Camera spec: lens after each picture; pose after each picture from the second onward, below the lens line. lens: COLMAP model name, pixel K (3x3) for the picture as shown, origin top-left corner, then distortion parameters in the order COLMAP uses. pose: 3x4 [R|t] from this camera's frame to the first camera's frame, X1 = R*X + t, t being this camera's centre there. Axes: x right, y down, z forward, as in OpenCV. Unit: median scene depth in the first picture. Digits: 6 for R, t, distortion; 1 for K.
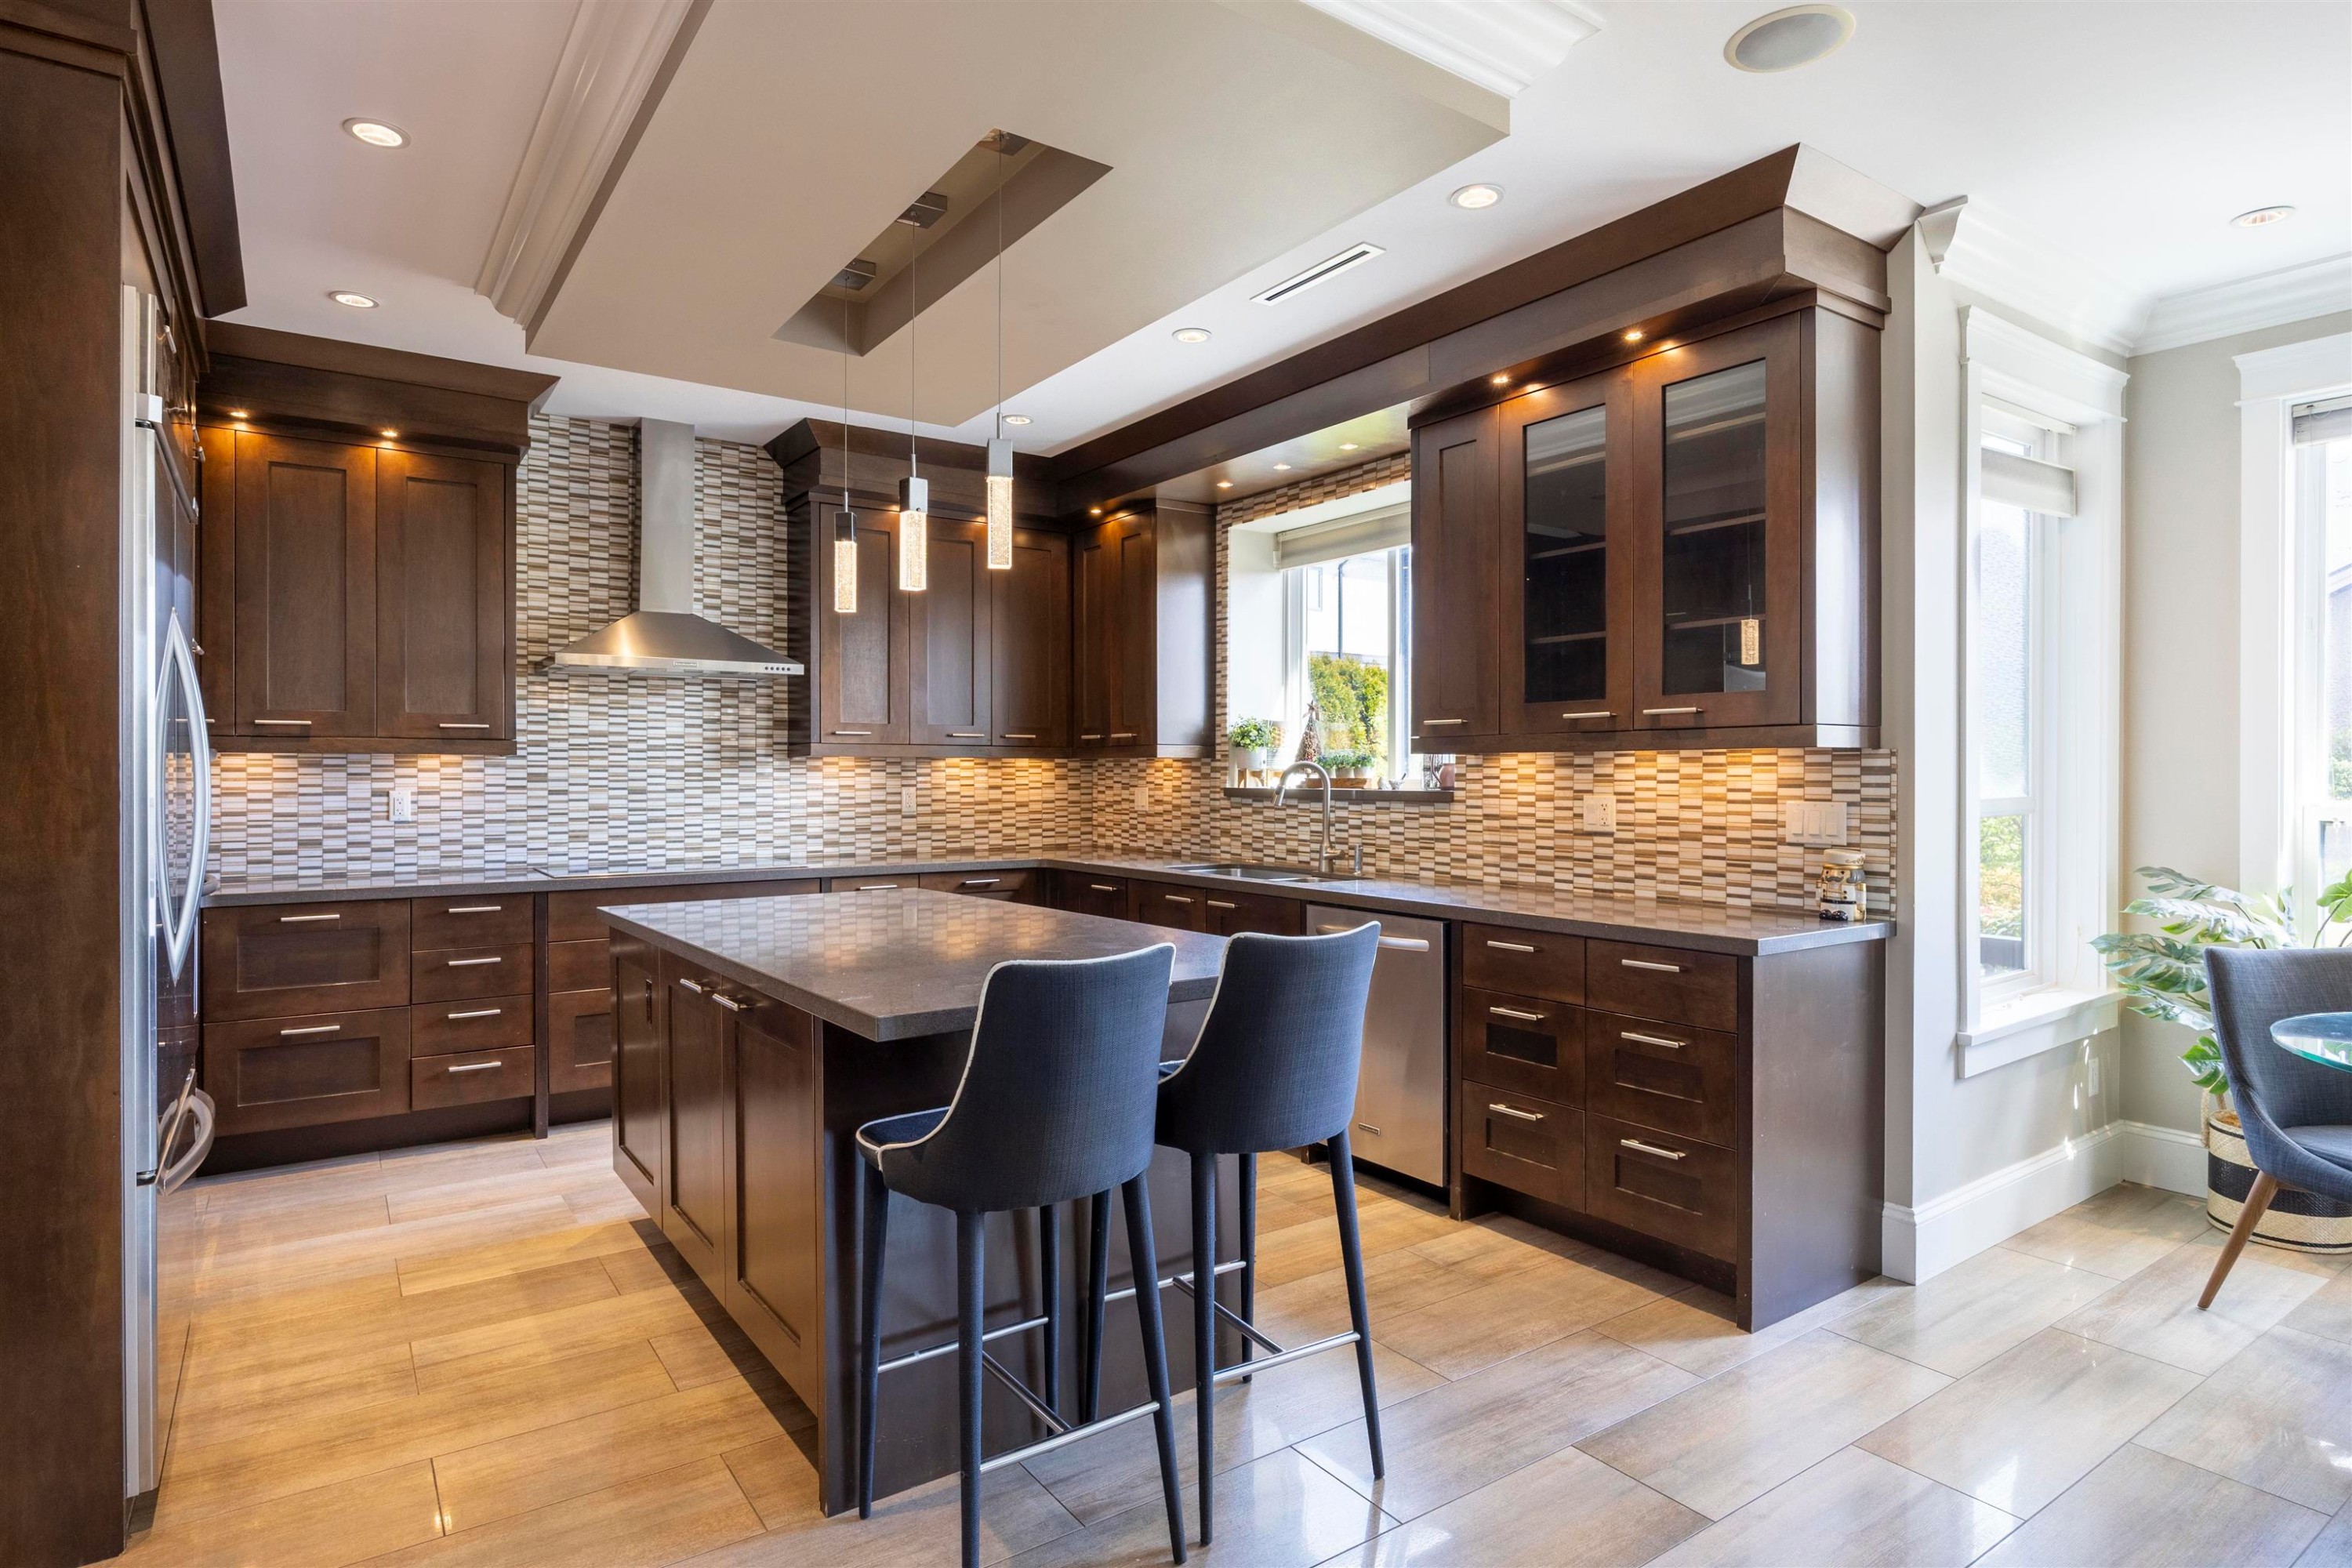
lens RADIAL K [[1257.5, 0, 1175.9], [0, 1257.5, 774.7], [0, 0, 1]] dist [0.001106, -0.000146]
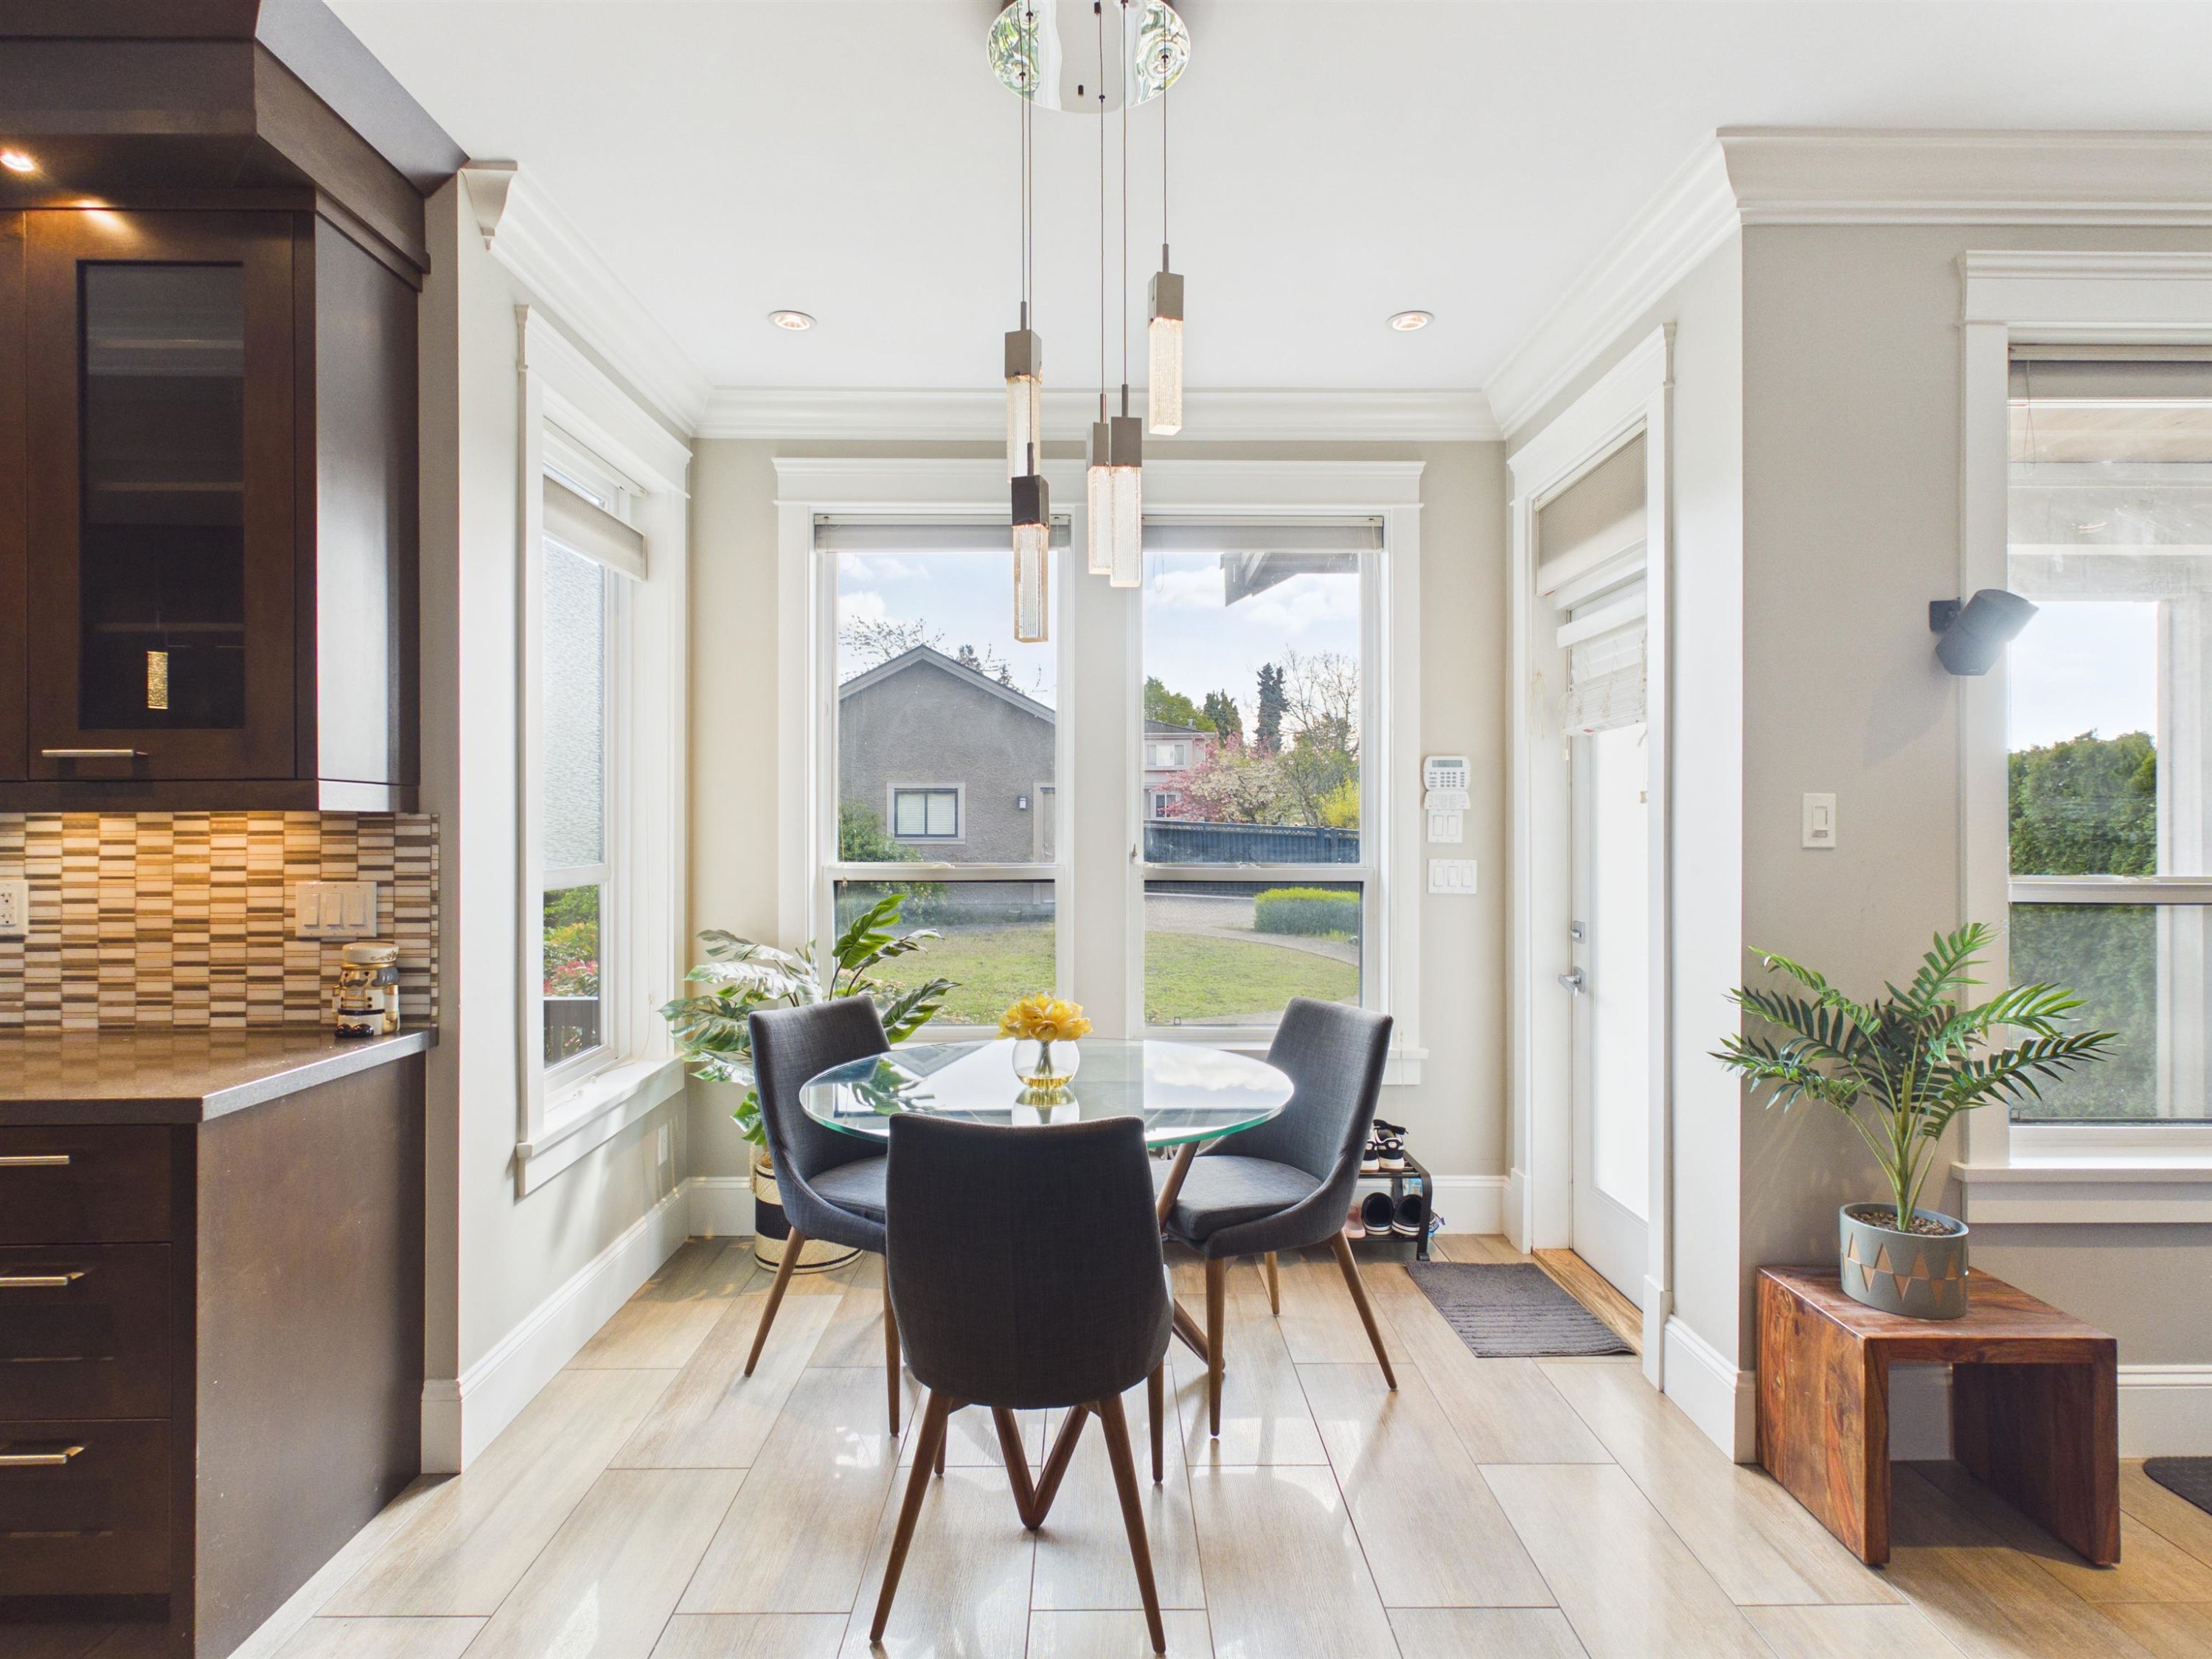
lens RADIAL K [[1169.9, 0, 1106.0], [0, 1169.9, 829.5], [0, 0, 1]] dist [0.000946, 0.000453]
pose [[0.565059, 0.000061, 0.825050, 0.163975], [0.005053, 0.999981, -0.003535, -0.004825], [-0.825035, 0.006166, 0.565048, 0.185862]]
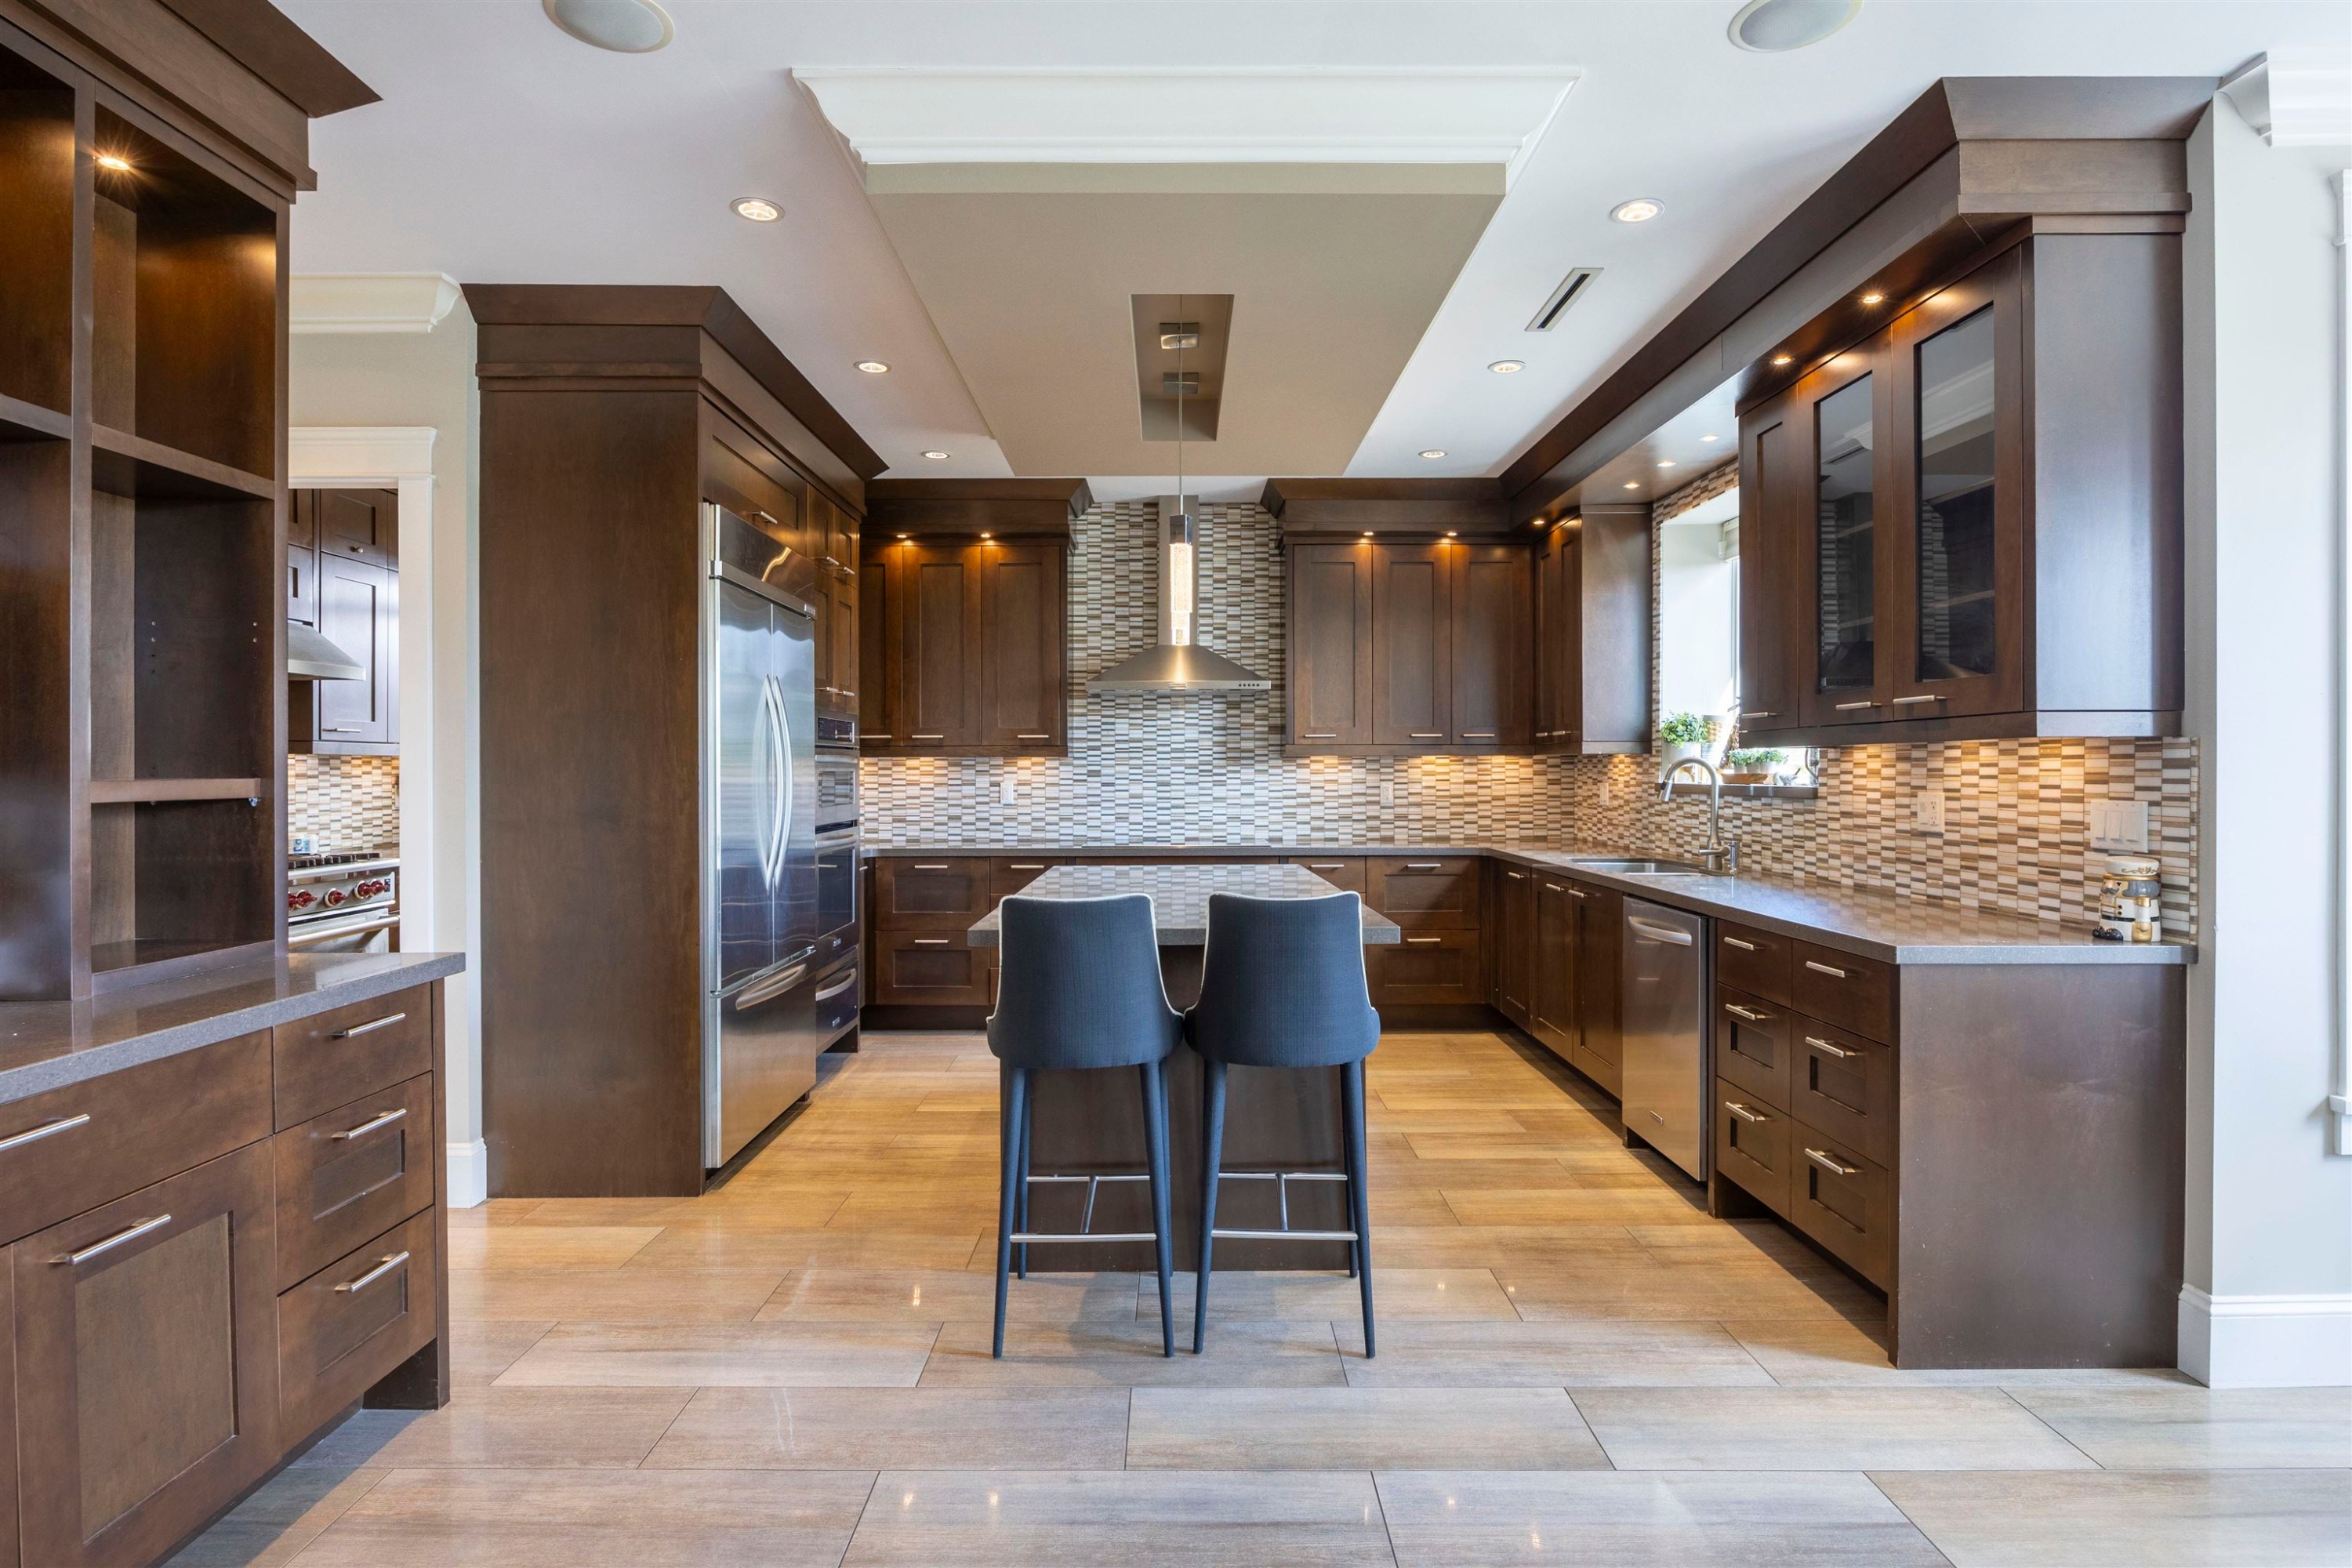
lens RADIAL K [[1228.9, 0, 1177.8], [0, 1228.9, 772.9], [0, 0, 1]] dist [-0.001418, 0.000026]
pose [[0.820908, -0.000901, -0.571060, 0.406739], [0.001738, 0.999998, 0.000920, 0.000872], [0.571058, -0.001748, 0.820908, -0.037904]]
